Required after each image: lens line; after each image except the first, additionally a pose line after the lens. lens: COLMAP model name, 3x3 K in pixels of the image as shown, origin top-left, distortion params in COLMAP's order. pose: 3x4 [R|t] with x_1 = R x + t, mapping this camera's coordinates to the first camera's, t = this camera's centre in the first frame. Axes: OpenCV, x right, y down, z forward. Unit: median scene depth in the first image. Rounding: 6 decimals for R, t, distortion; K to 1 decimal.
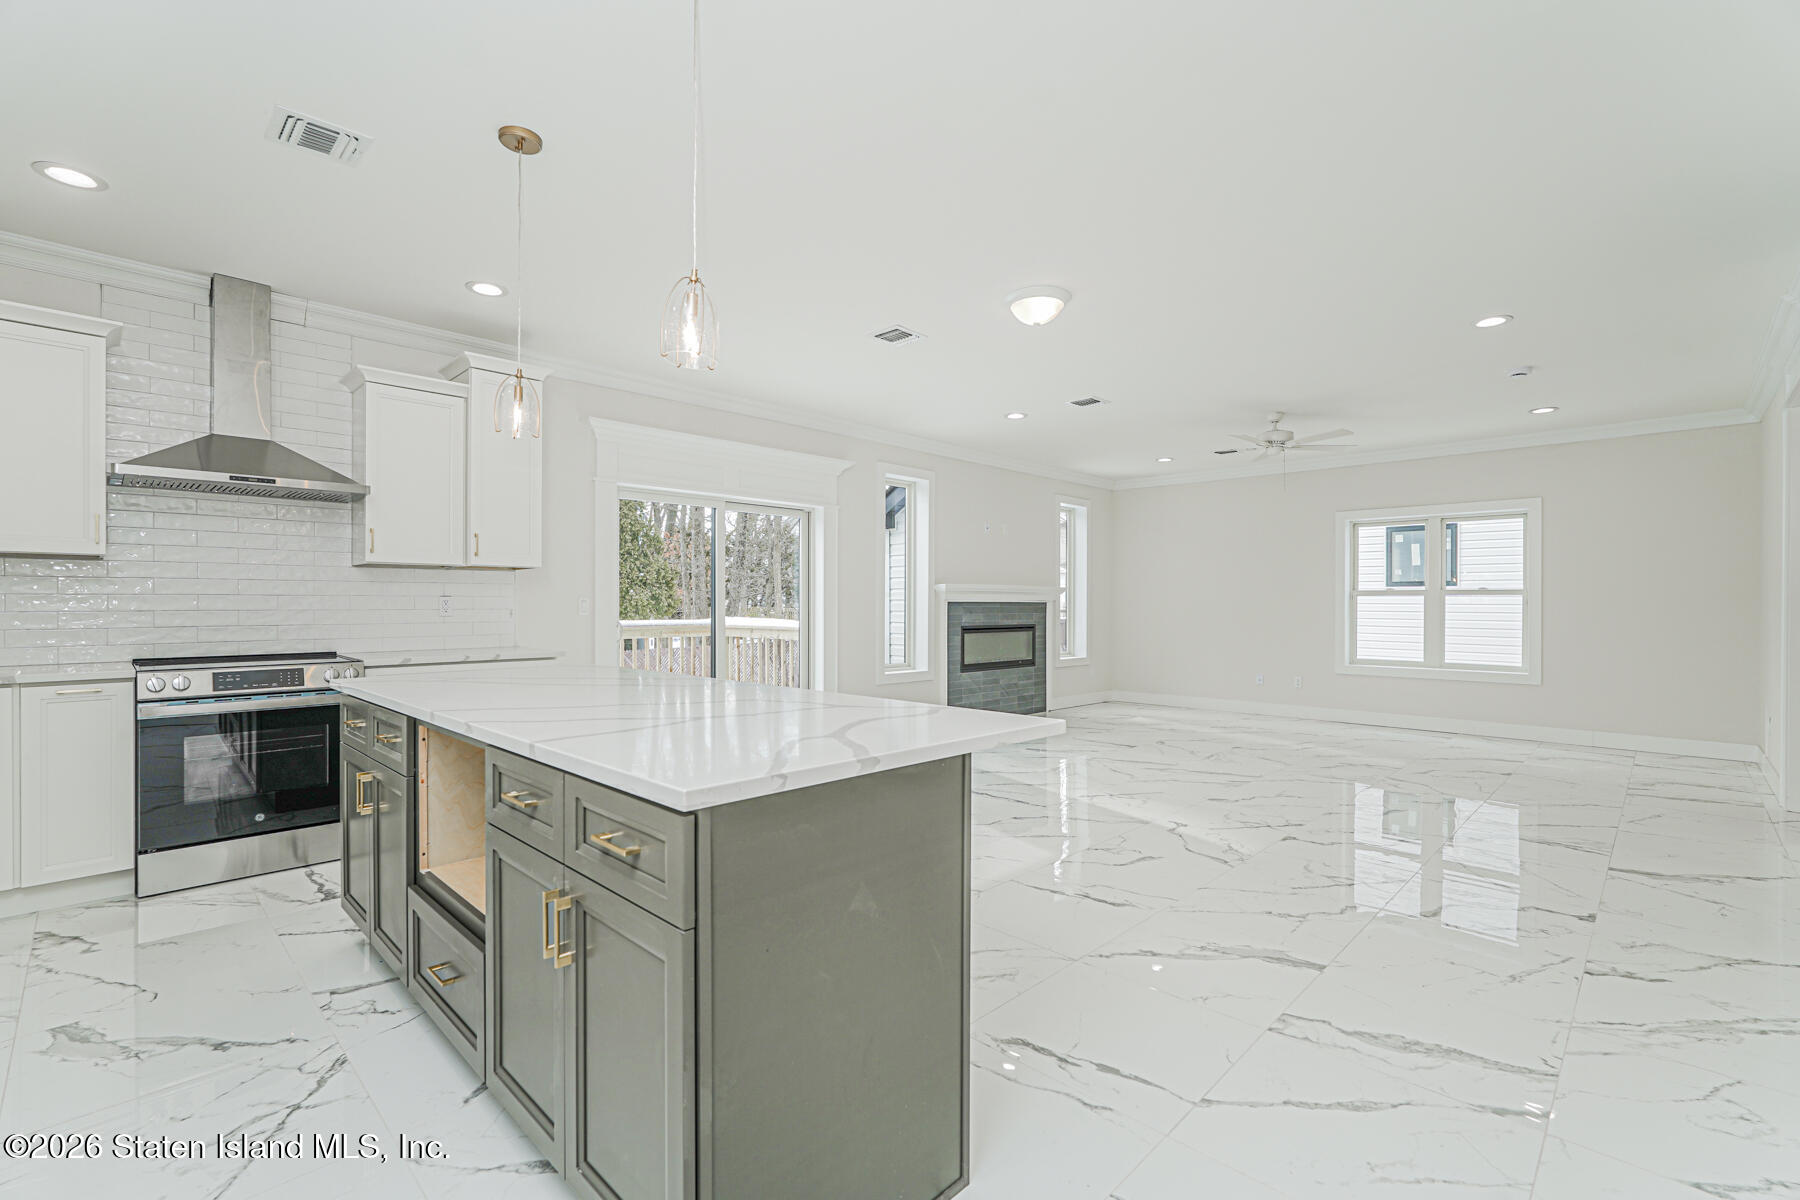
lens RADIAL K [[793.9, 0, 901.7], [0, 793.9, 604.8], [0, 0, 1]] dist [-0.014065, 0.007172]
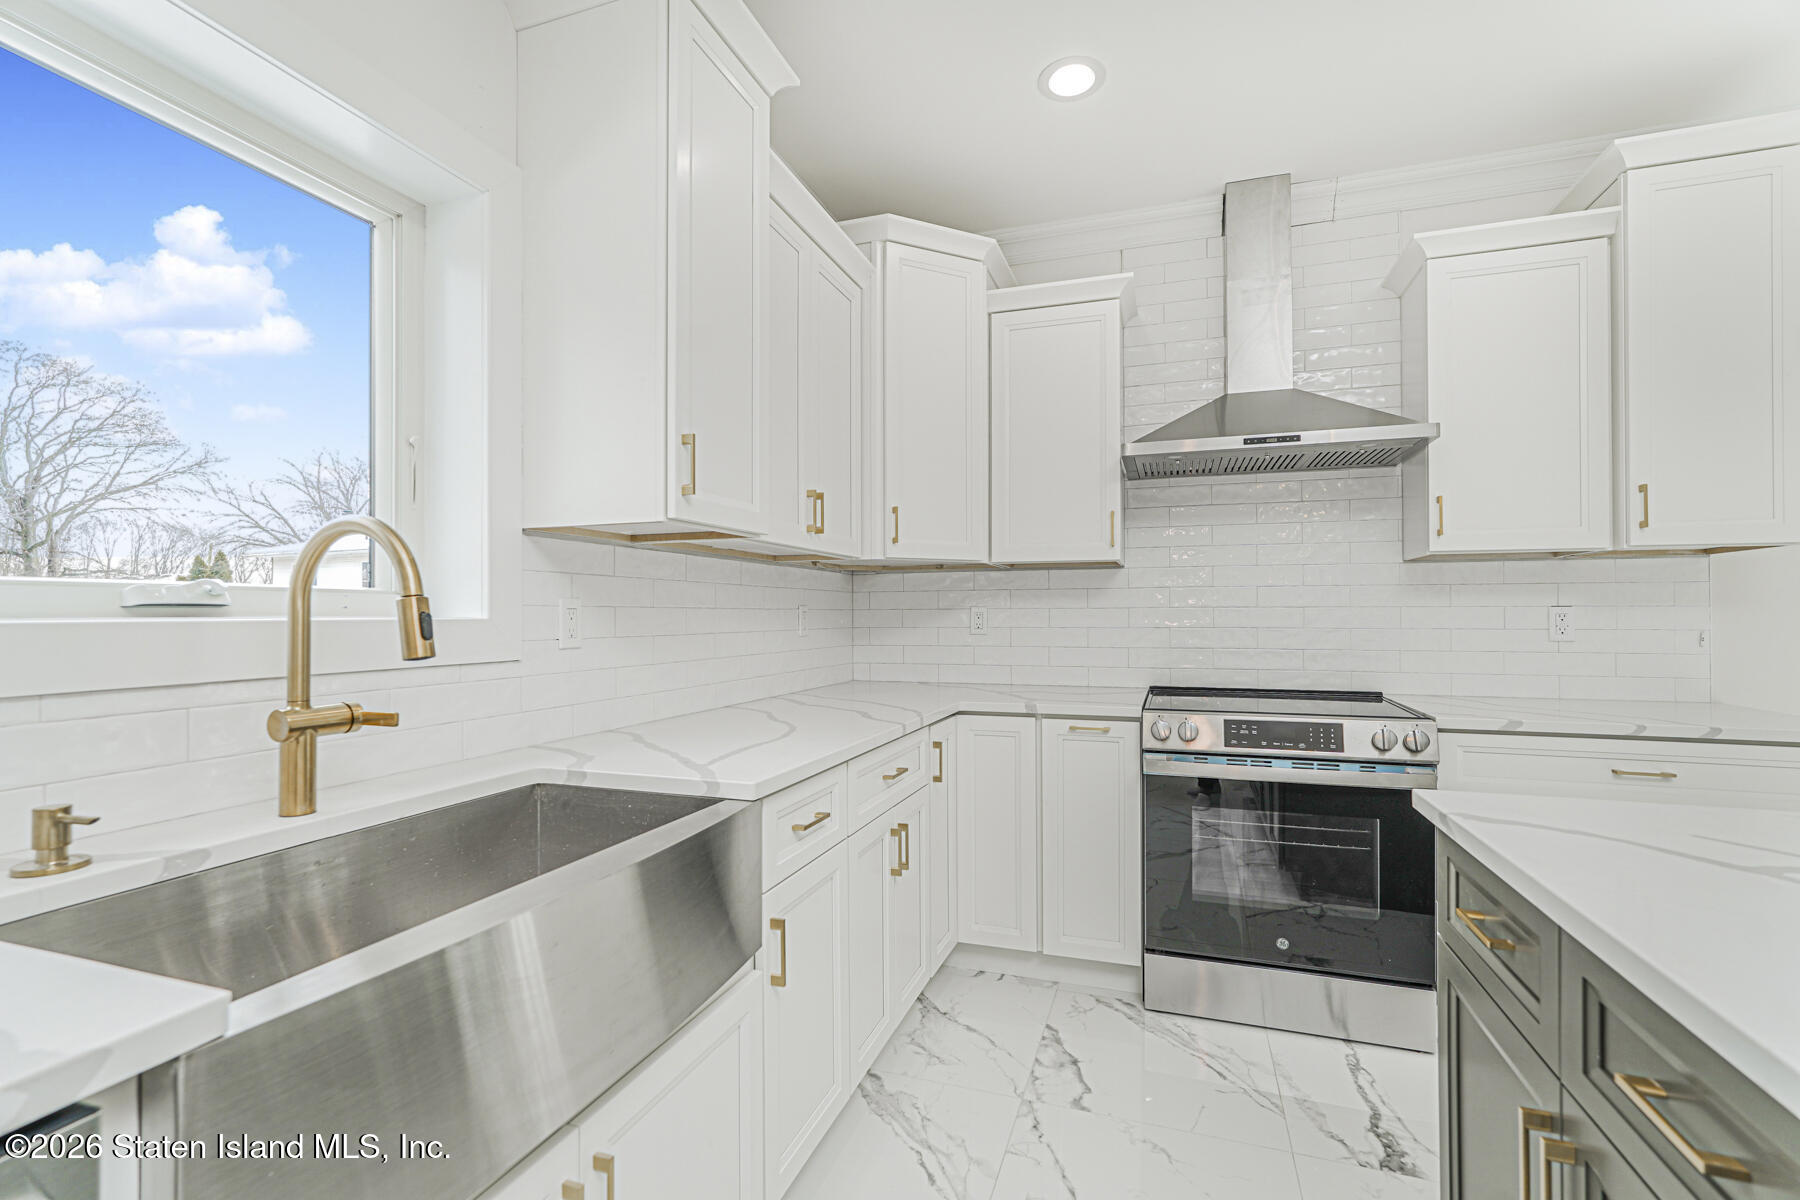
lens RADIAL K [[793.9, 0, 905.6], [0, 793.9, 605.7], [0, 0, 1]] dist [-0.014065, 0.007172]
pose [[0.428436, -0.011331, -0.903501, -0.307096], [0.000608, 0.999925, -0.012252, -0.005126], [0.903572, 0.004699, 0.428411, 0.379053]]
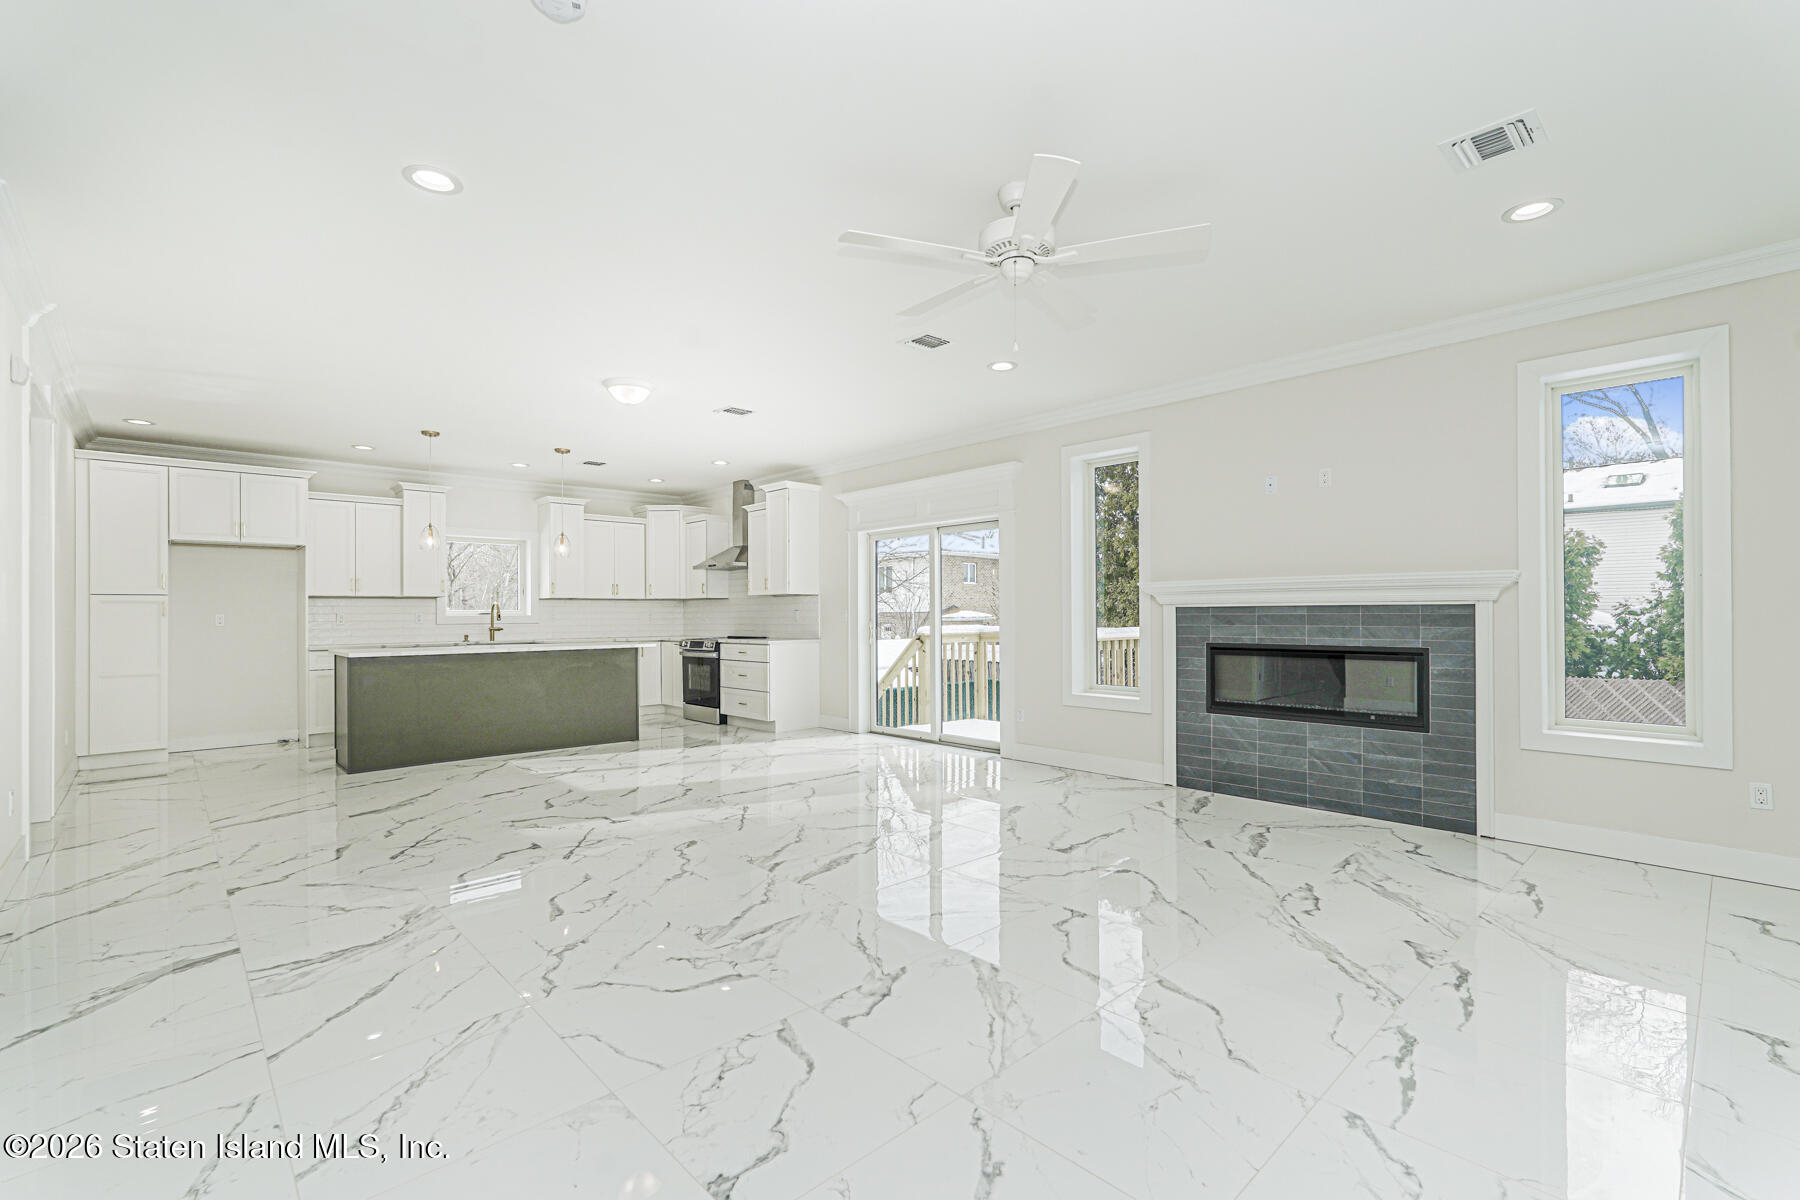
lens RADIAL K [[793.9, 0, 902.9], [0, 793.9, 607.4], [0, 0, 1]] dist [-0.014065, 0.007172]
pose [[-0.041803, -0.010935, -0.999066, 1.525599], [0.005970, 0.999920, -0.011195, 0.005169], [0.999108, -0.006432, -0.041734, 1.560034]]
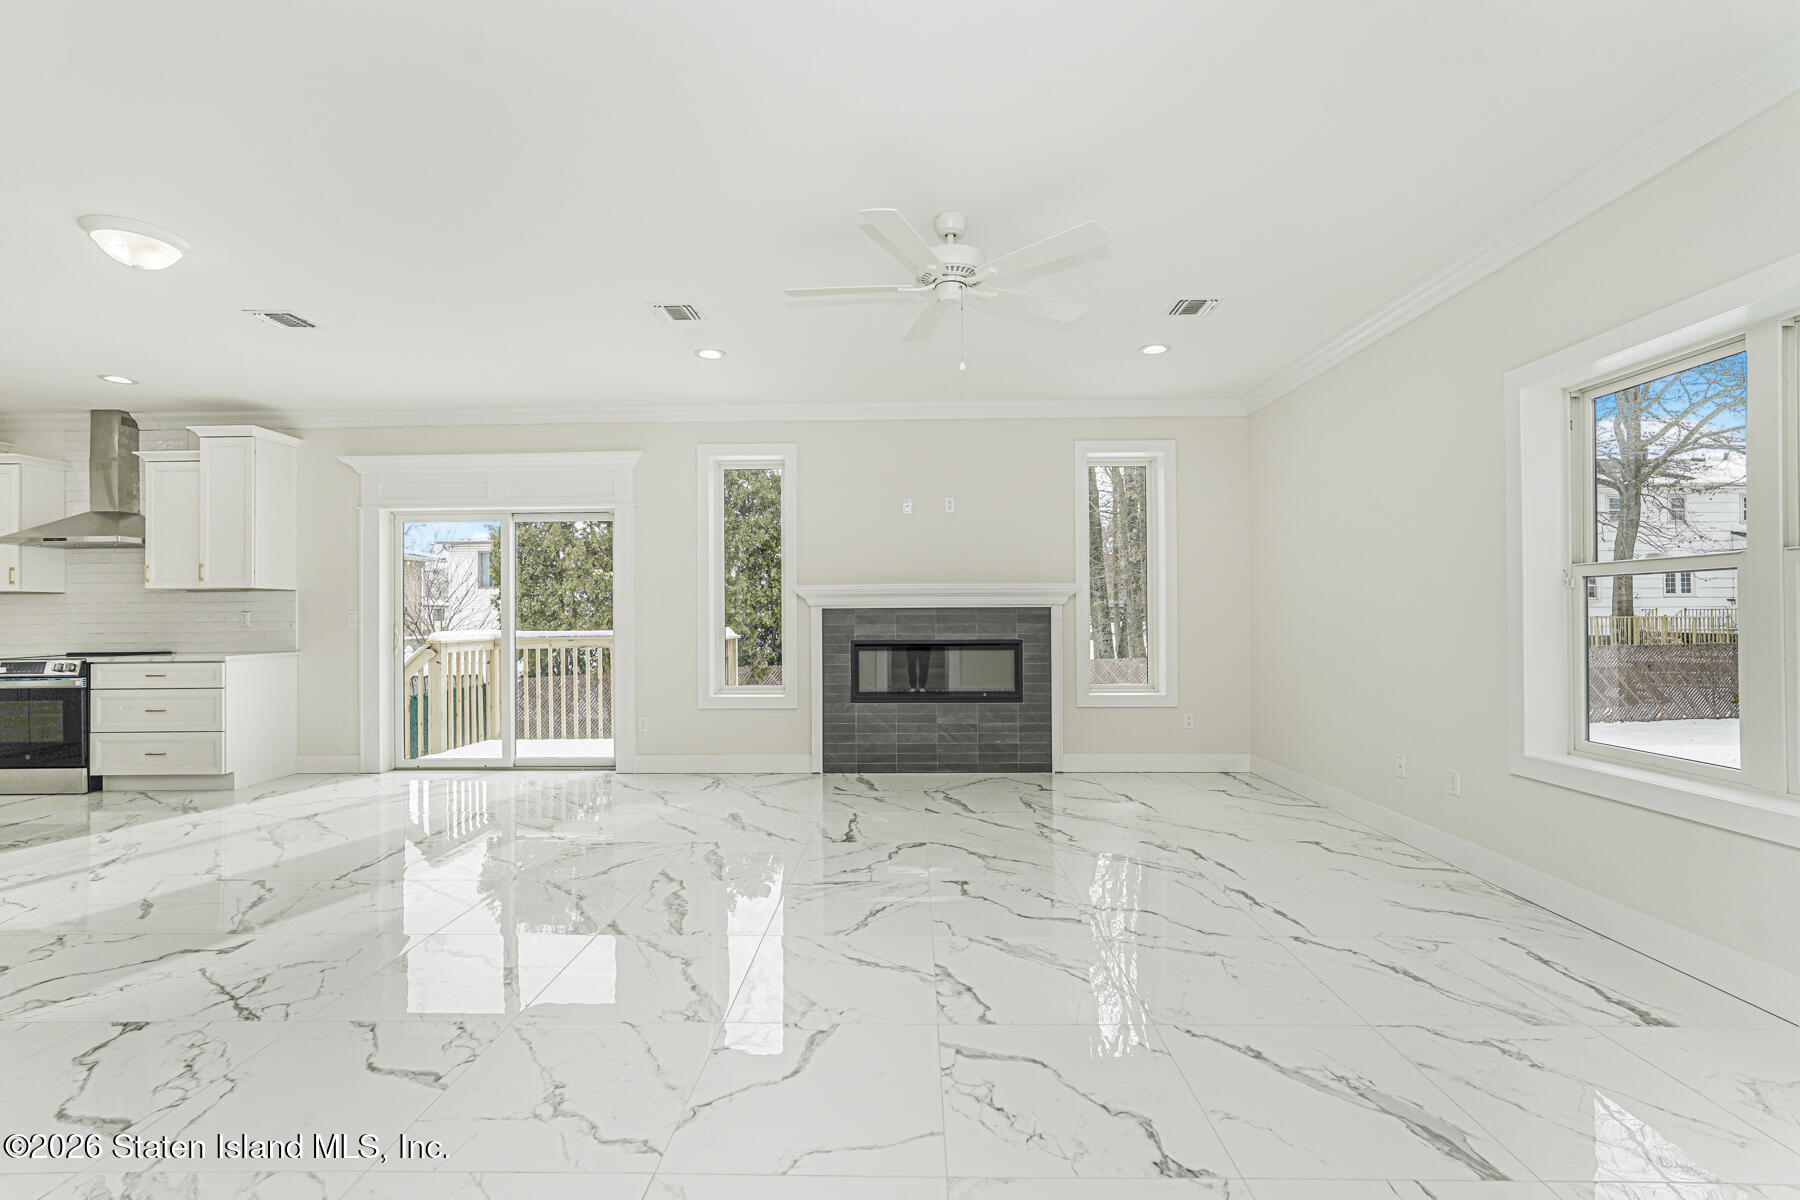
lens RADIAL K [[793.9, 0, 900.6], [0, 793.9, 605.5], [0, 0, 1]] dist [-0.014065, 0.007172]
pose [[0.685636, -0.015468, -0.727780, 1.324399], [0.009391, 0.999879, -0.012404, 0.005974], [0.727884, 0.001670, 0.685698, 1.046201]]
